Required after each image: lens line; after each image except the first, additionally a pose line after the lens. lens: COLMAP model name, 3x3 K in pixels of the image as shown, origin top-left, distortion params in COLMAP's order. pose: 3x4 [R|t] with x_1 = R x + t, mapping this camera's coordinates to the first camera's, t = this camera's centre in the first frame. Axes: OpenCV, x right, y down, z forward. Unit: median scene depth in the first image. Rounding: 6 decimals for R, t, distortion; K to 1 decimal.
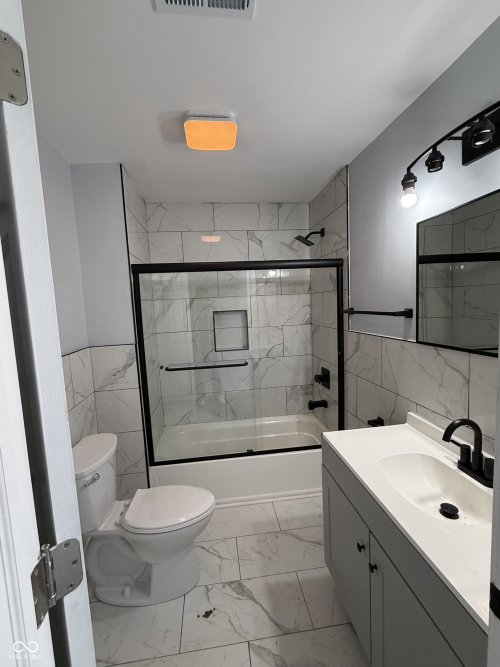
lens RADIAL K [[300.3, 0, 249.5], [0, 300.3, 334.4], [0, 0, 1]] dist [0.005818, 0.000181]
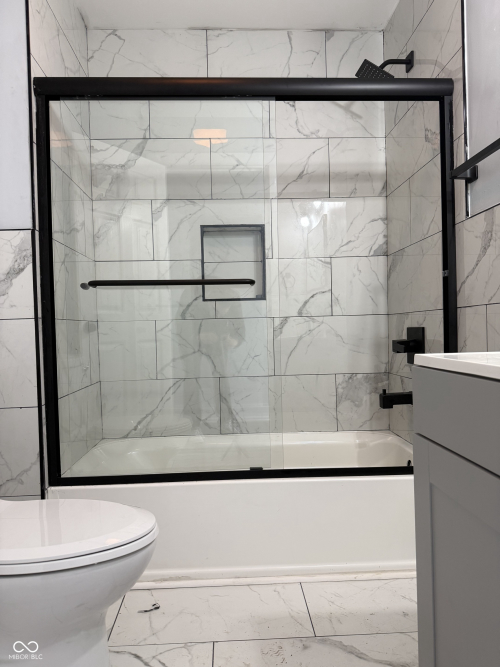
lens RADIAL K [[473.0, 0, 248.3], [0, 473.0, 334.7], [0, 0, 1]] dist [0.029776, -0.029502]
pose [[0.996501, 0.021613, -0.080739, 0.038110], [-0.028577, 0.995875, -0.086121, 0.199491], [0.078545, 0.088127, 0.993008, 0.187122]]
